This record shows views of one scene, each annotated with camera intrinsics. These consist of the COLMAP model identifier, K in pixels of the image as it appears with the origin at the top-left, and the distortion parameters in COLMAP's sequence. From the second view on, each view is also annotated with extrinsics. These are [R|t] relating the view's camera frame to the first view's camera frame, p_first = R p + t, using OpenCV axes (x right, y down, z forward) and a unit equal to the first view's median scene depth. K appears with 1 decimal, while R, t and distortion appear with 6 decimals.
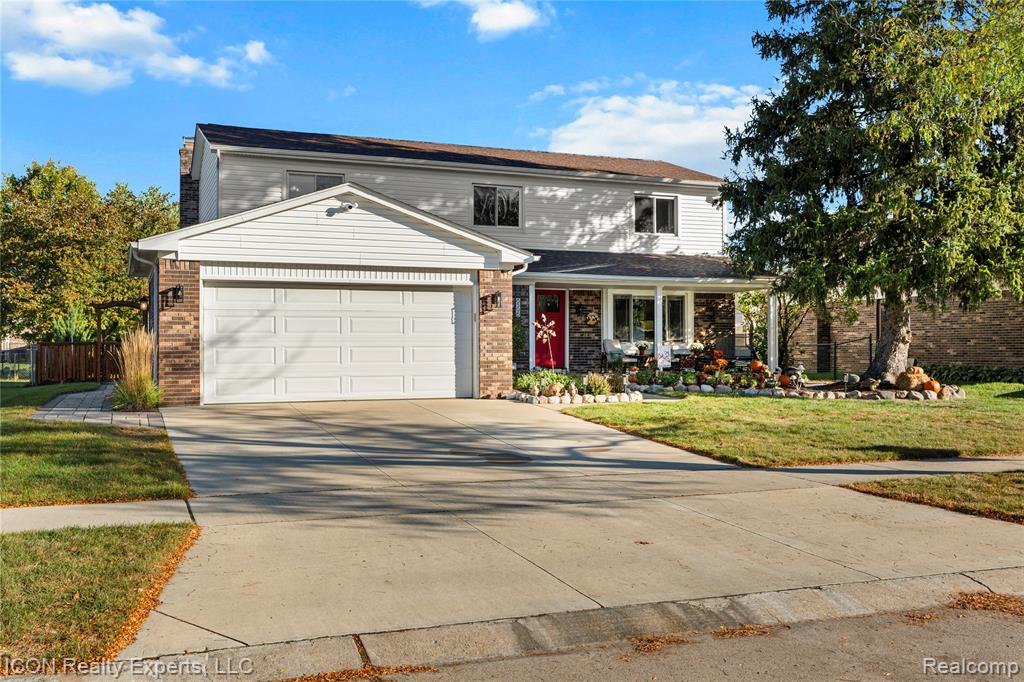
lens RADIAL K [[1135.0, 0, 508.5], [0, 1135.0, 334.5], [0, 0, 1]] dist [0.025818, 0.000000]
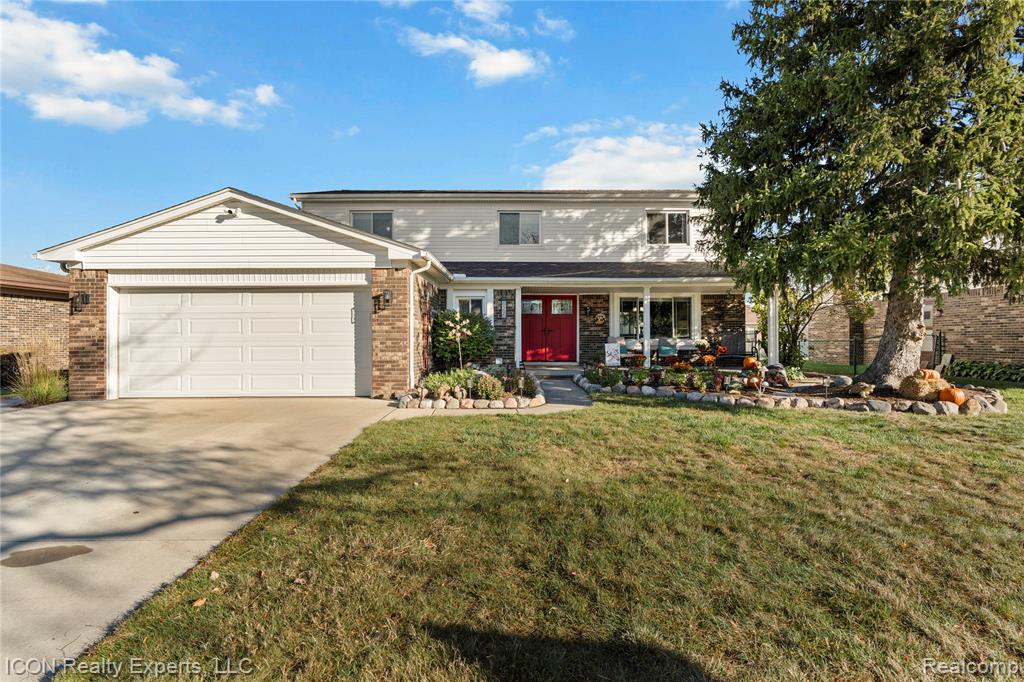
lens RADIAL K [[545.7, 0, 487.5], [0, 545.7, 335.8], [0, 0, 1]] dist [-0.006026, 0.000609]
pose [[0.917476, -0.005630, -0.397750, 0.199269], [0.007376, 0.999969, 0.002859, 0.000927], [0.397722, -0.005557, 0.917489, 0.464600]]
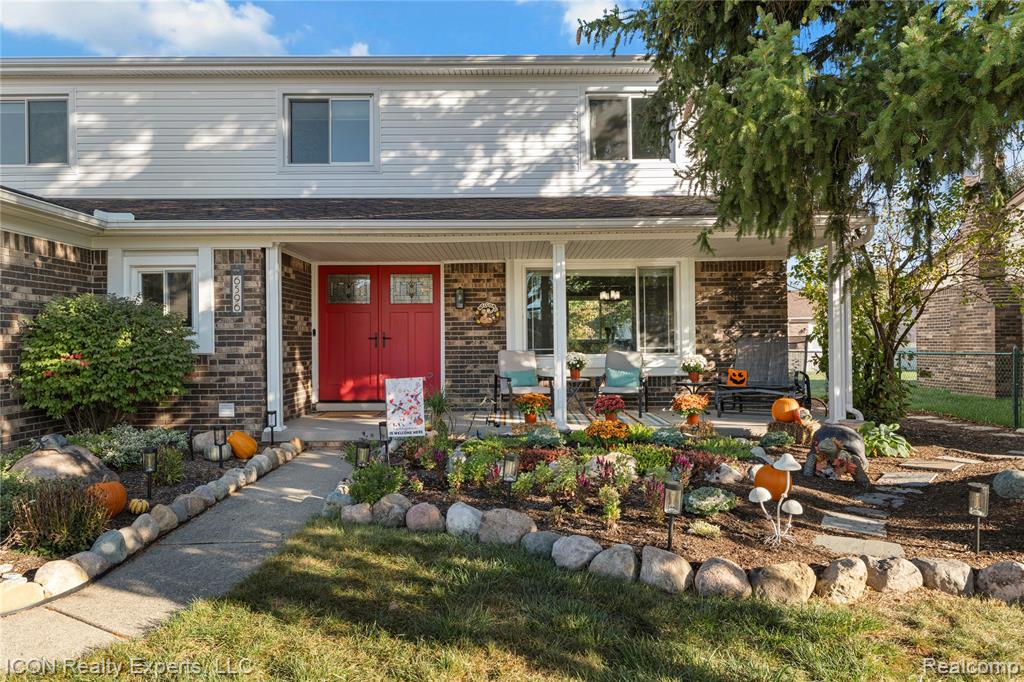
lens RADIAL K [[705.4, 0, 511.7], [0, 705.4, 341.1], [0, 0, 1]] dist [-0.005655, 0.012360]
pose [[0.922803, -0.008779, -0.385171, 0.228726], [0.014769, 0.999812, 0.012595, -0.004642], [0.384988, -0.017311, 0.922759, 0.715143]]
